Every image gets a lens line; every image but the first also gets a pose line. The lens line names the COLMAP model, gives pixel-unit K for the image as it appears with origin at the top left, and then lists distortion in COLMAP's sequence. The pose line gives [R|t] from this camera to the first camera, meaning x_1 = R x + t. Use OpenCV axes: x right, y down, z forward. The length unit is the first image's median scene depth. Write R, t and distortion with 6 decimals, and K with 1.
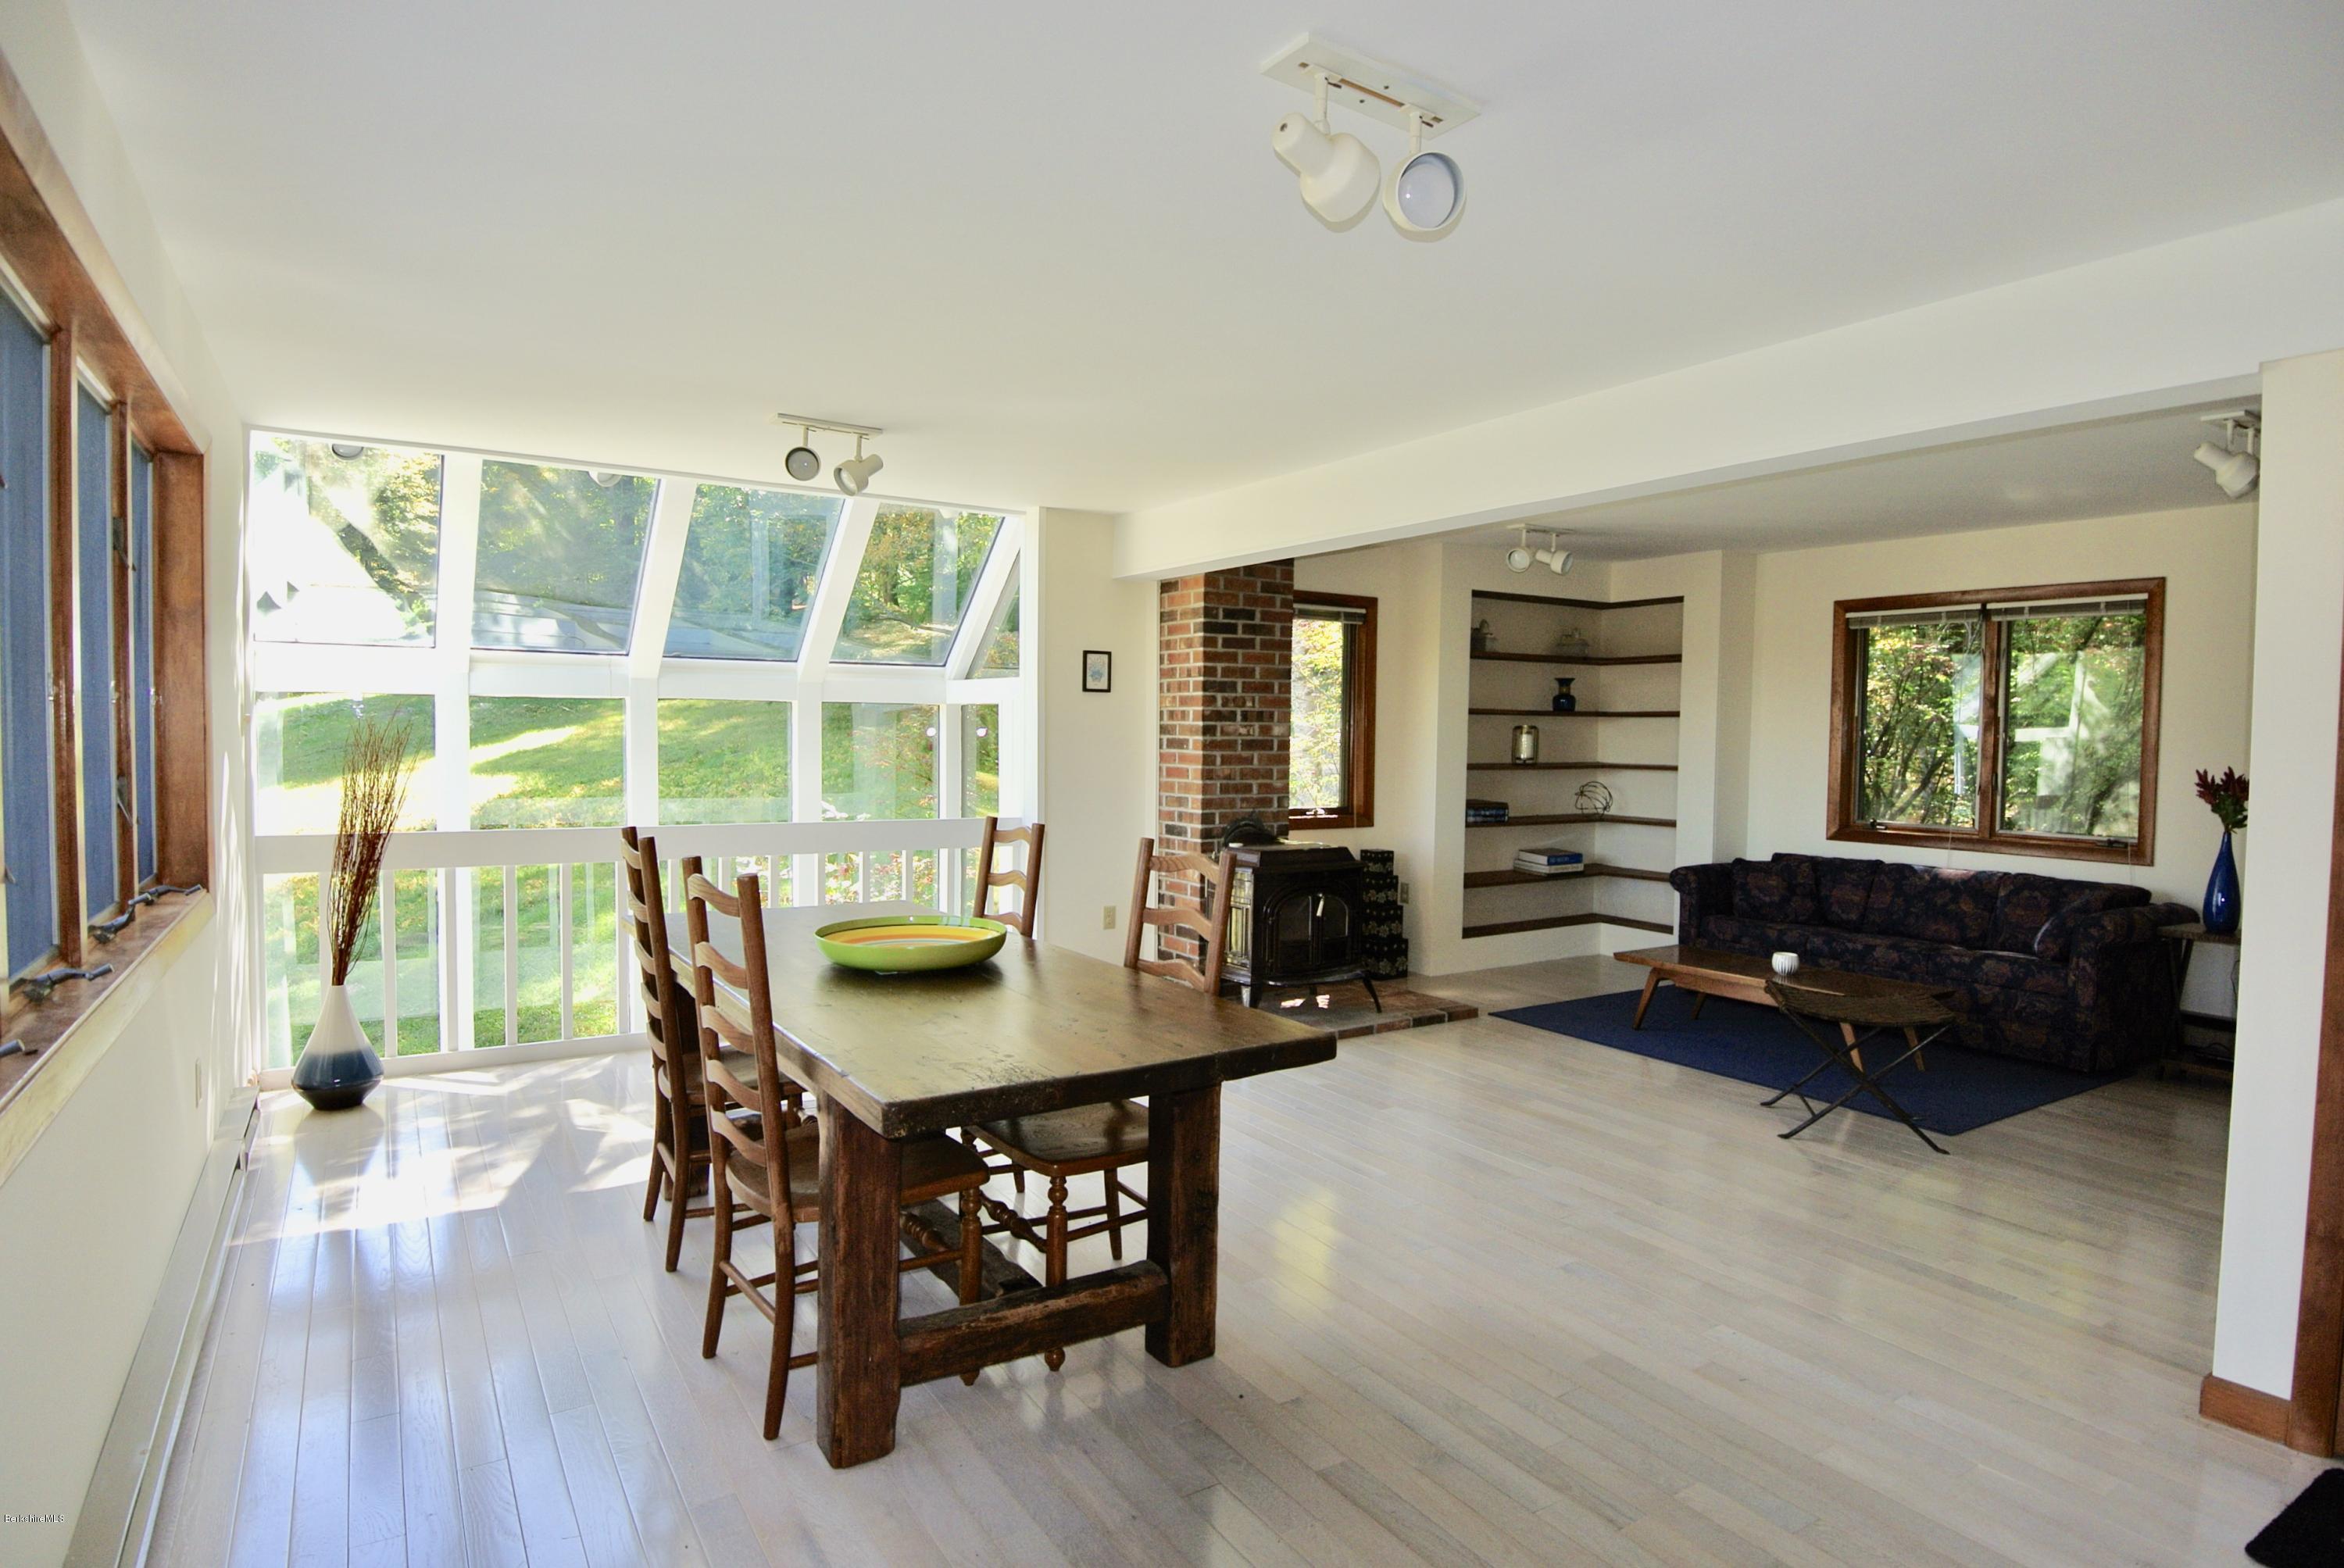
lens RADIAL K [[1250.6, 0, 1178.9], [0, 1250.6, 774.2], [0, 0, 1]] dist [0.003909, -0.026484]
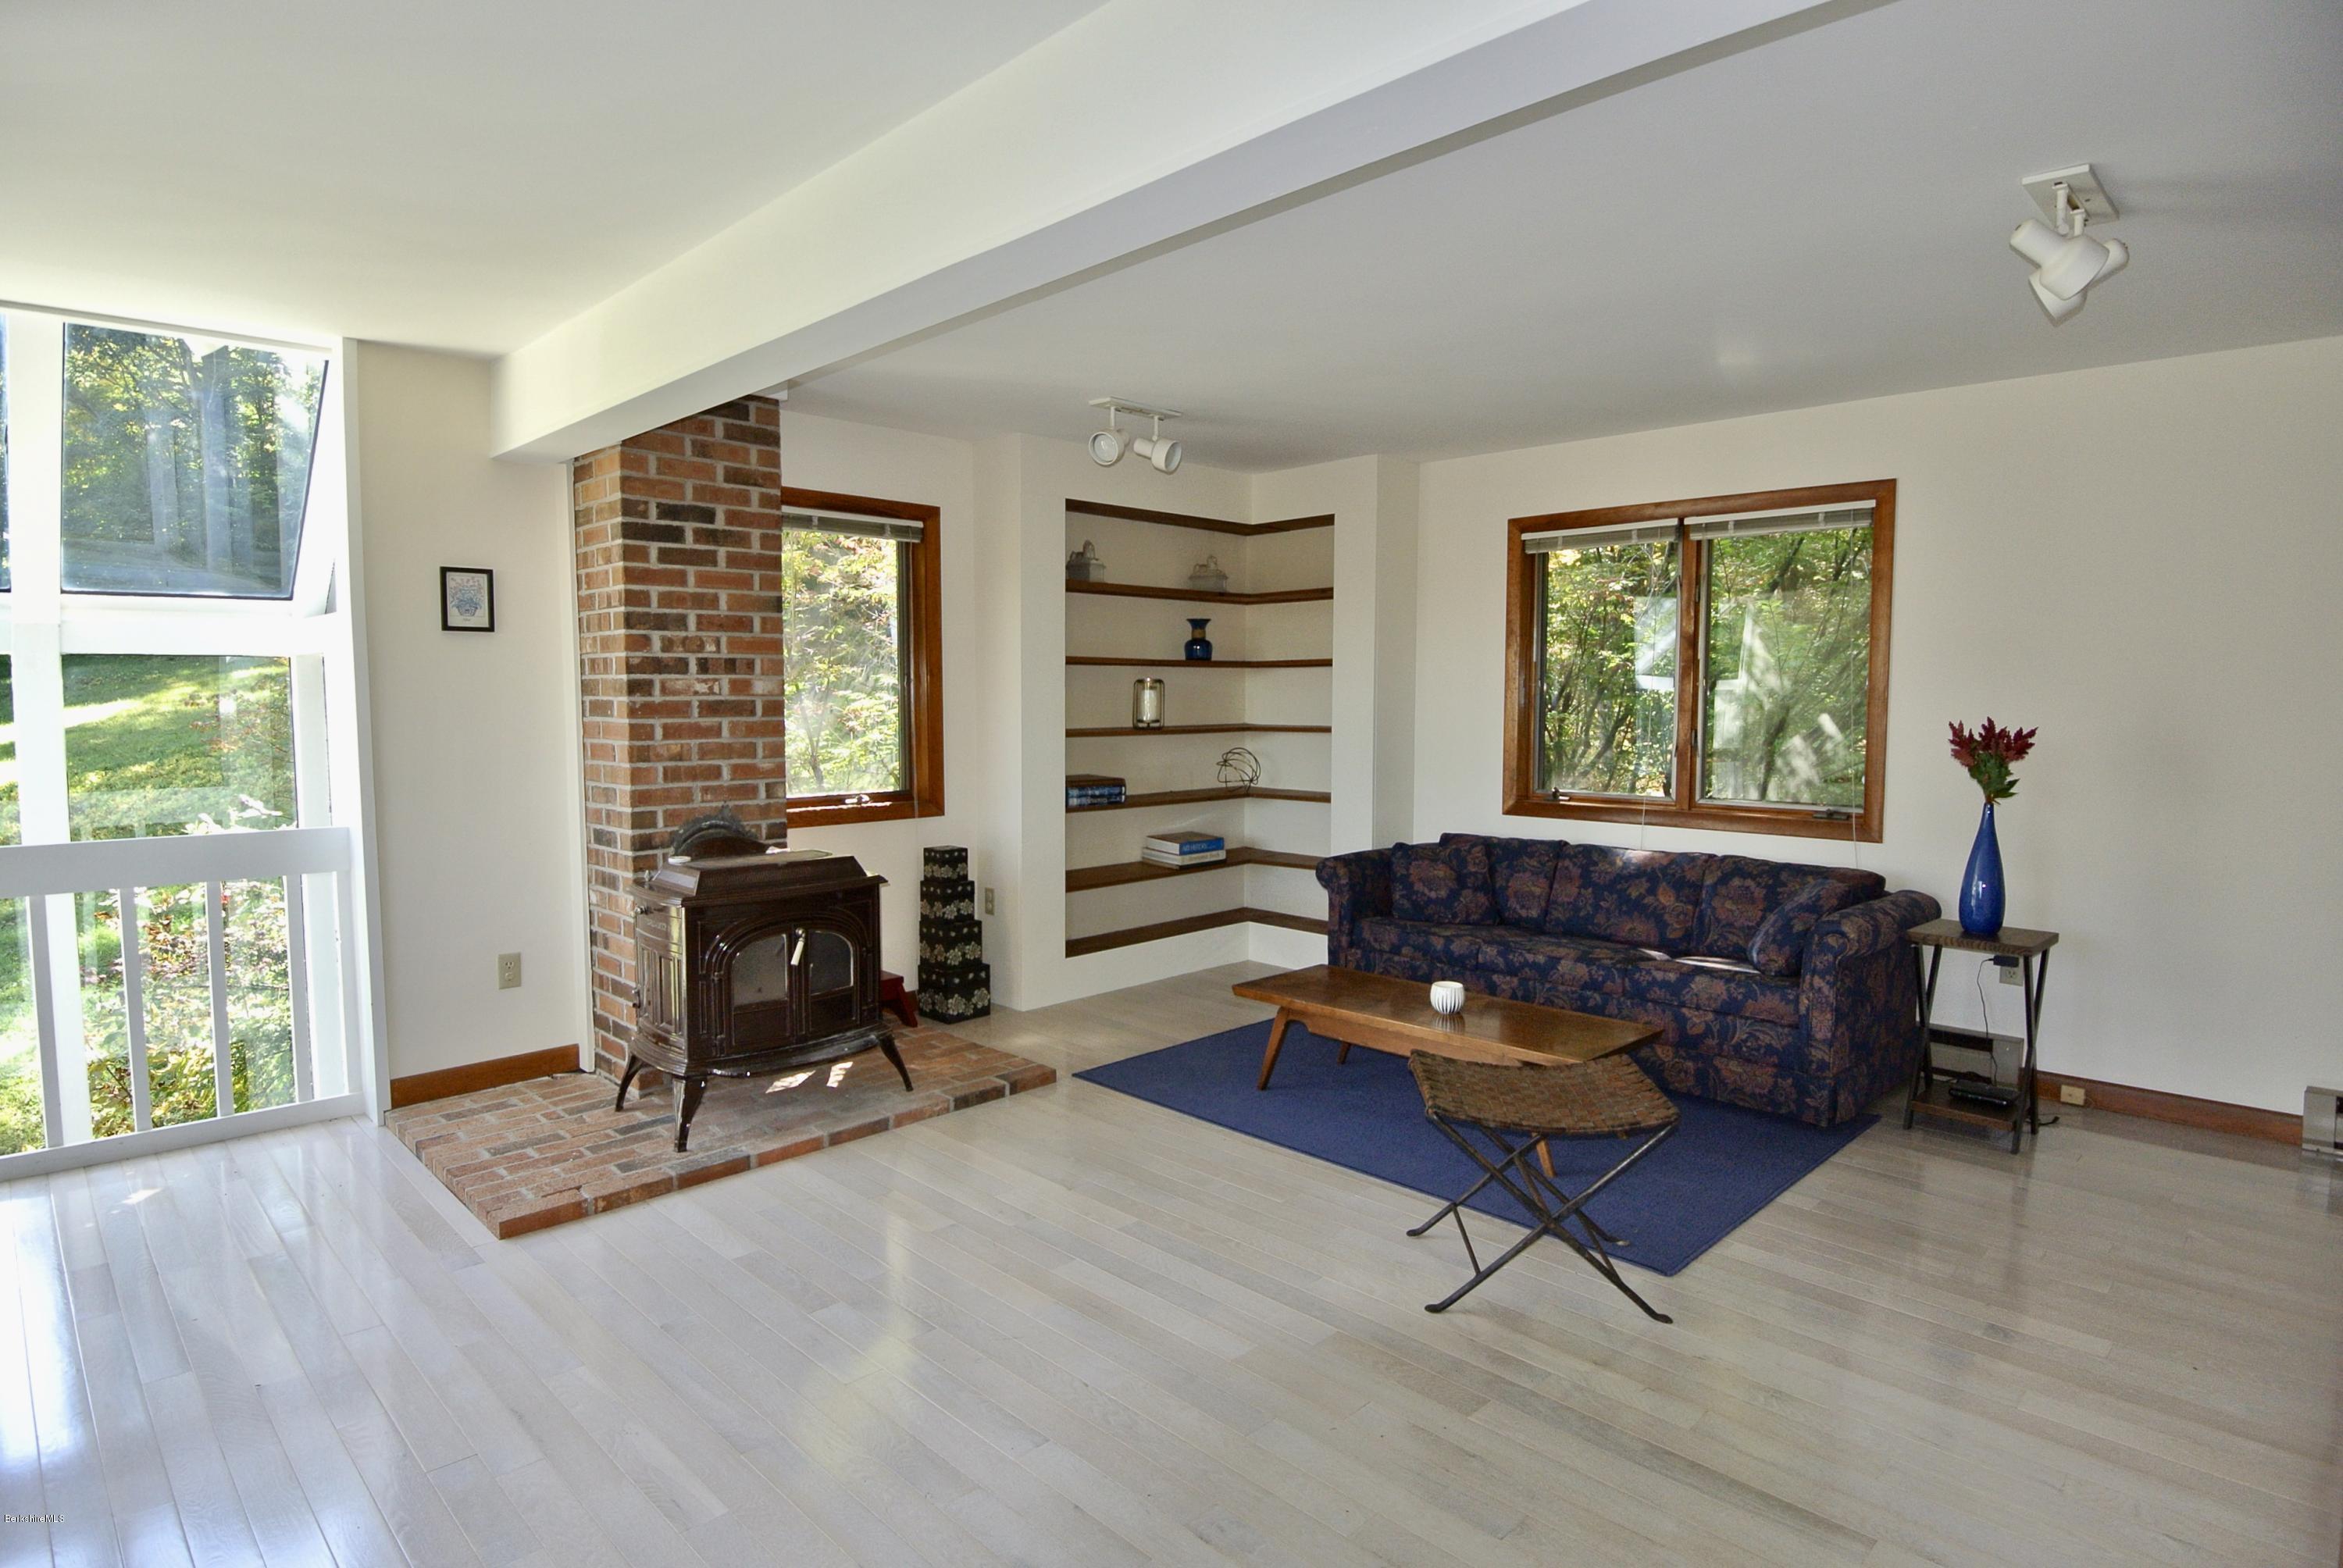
lens RADIAL K [[1250.0, 0, 1168.9], [0, 1250.0, 776.4], [0, 0, 1]] dist [0.003909, -0.026484]
pose [[0.977696, -0.026318, 0.208367, 0.156890], [0.019861, 0.999257, 0.033021, -0.004089], [-0.209082, -0.028146, 0.977493, 0.287411]]
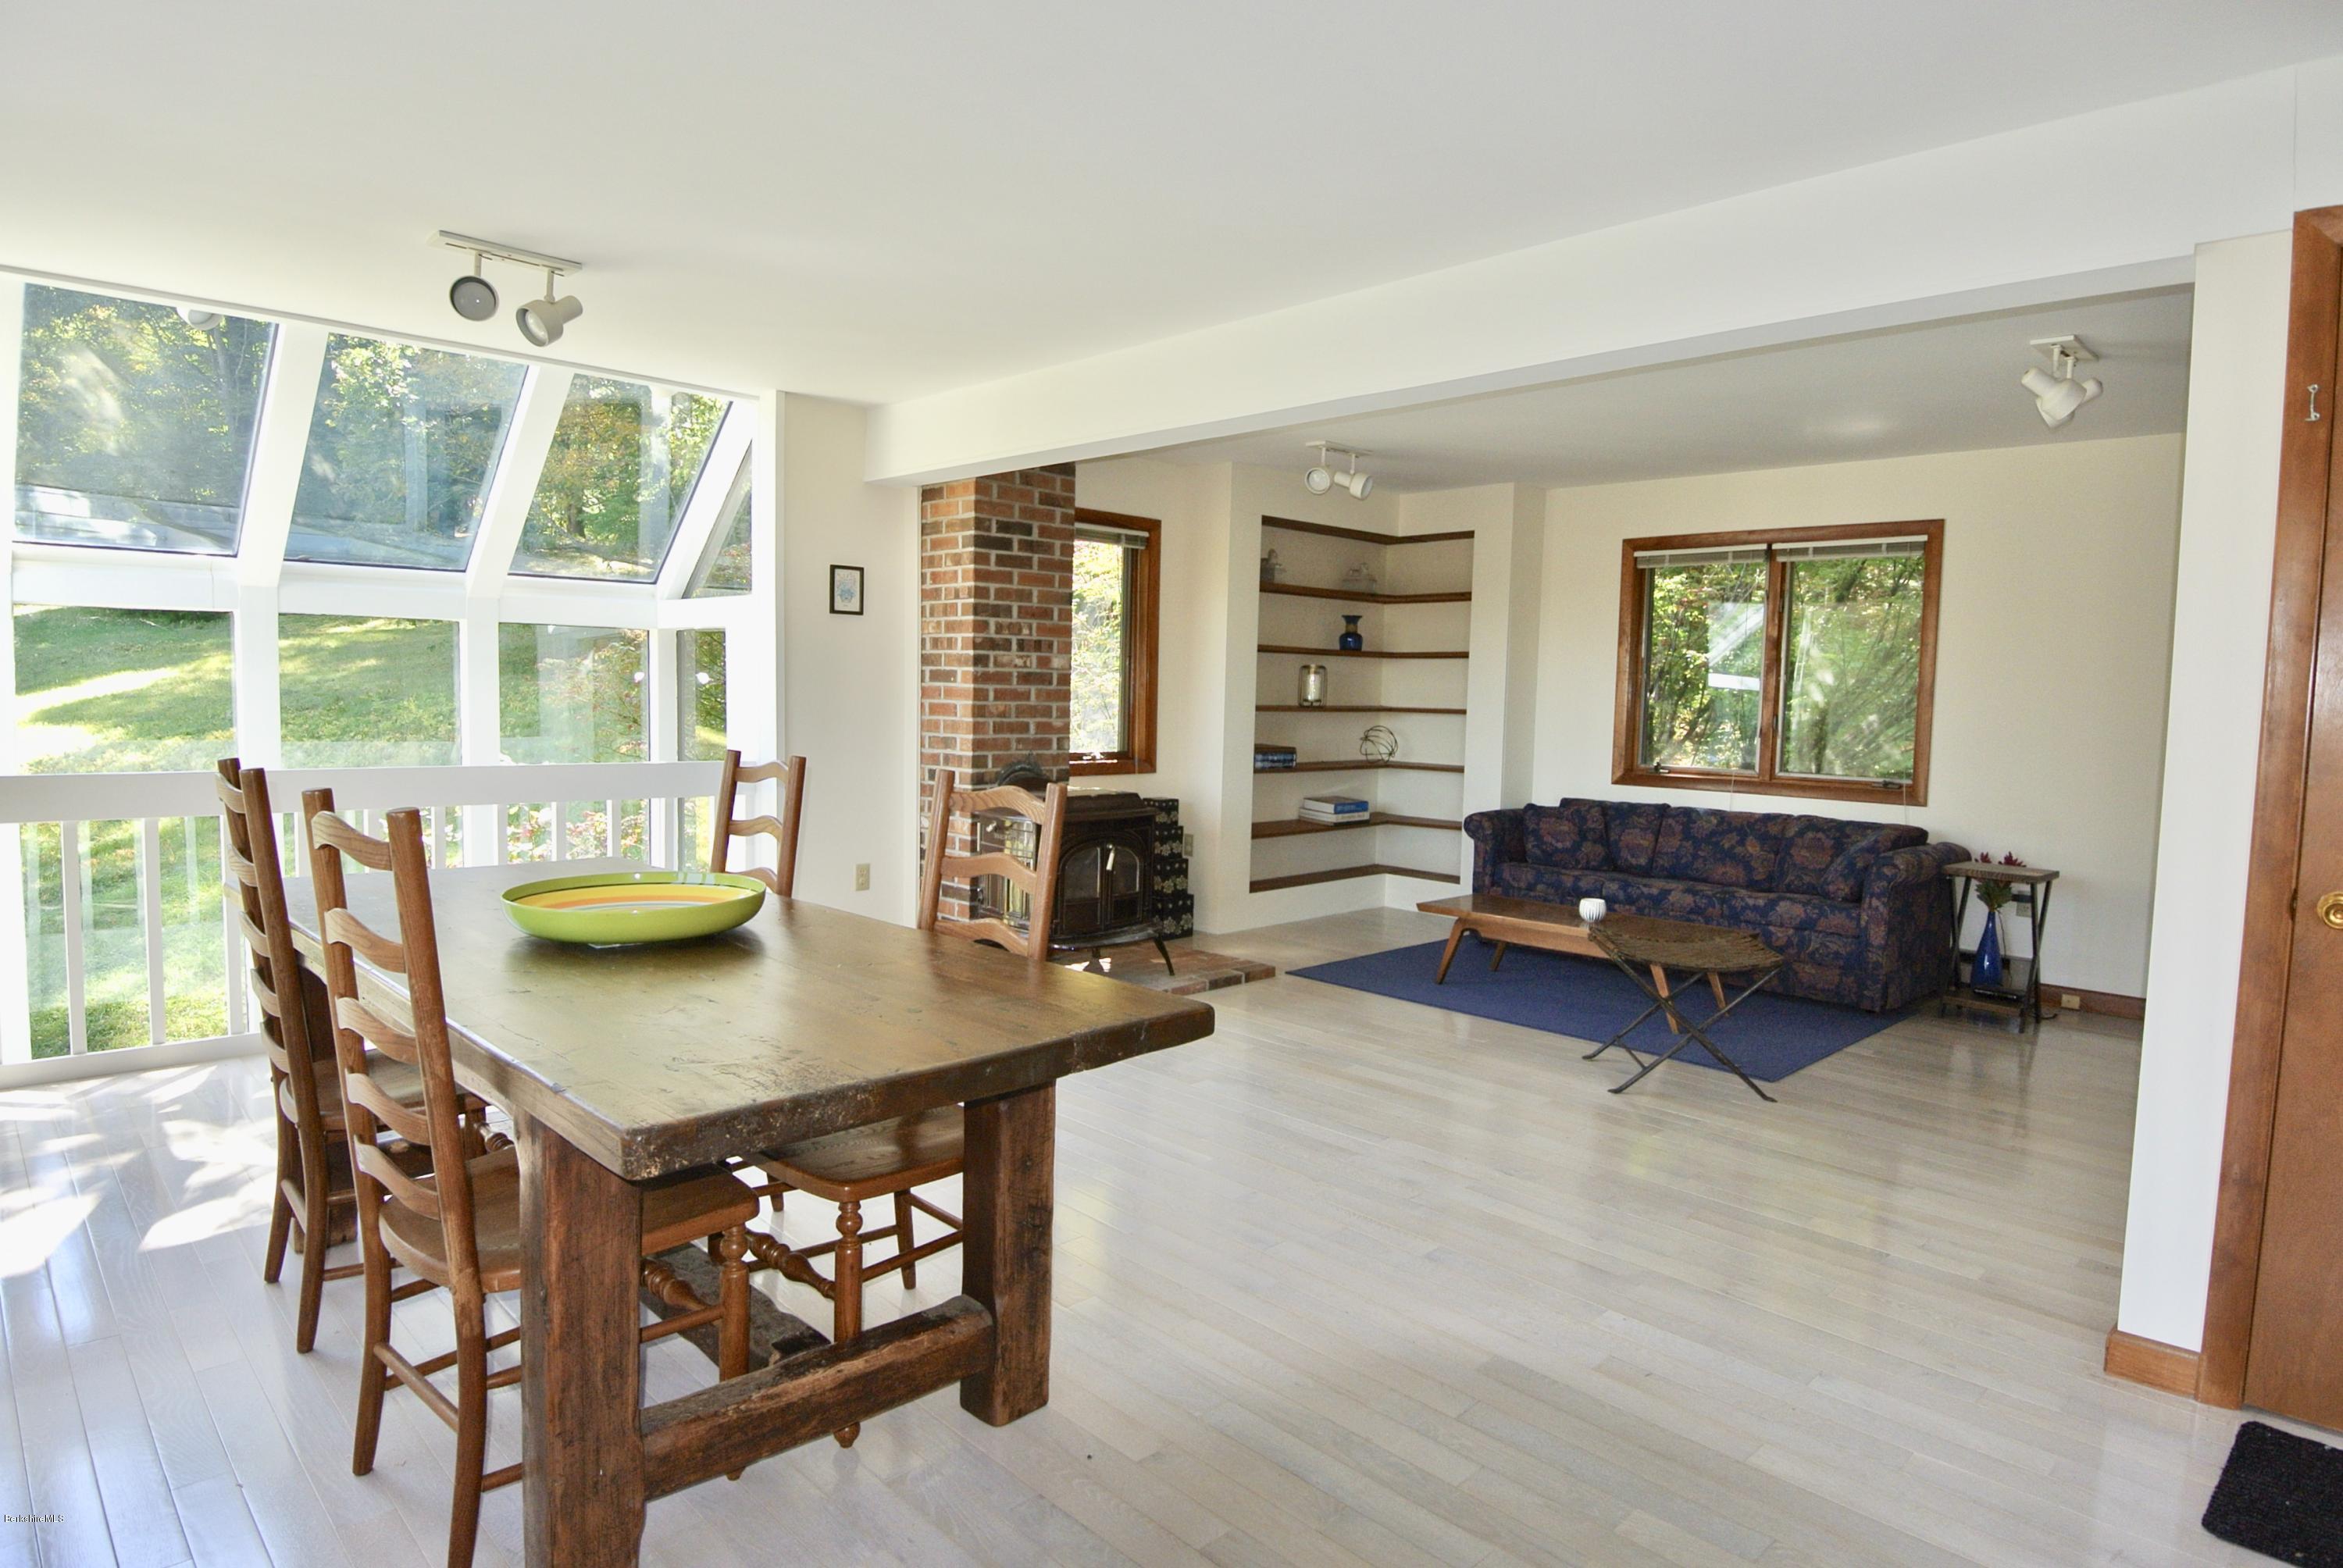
lens RADIAL K [[1306.7, 0, 1175.4], [0, 1306.7, 774.7], [0, 0, 1]] dist [-0.000374, -0.022859]
pose [[0.979374, -0.003778, 0.202021, -0.026842], [-0.003084, 0.999429, 0.033643, 0.013304], [-0.202033, -0.033572, 0.978803, 0.077425]]
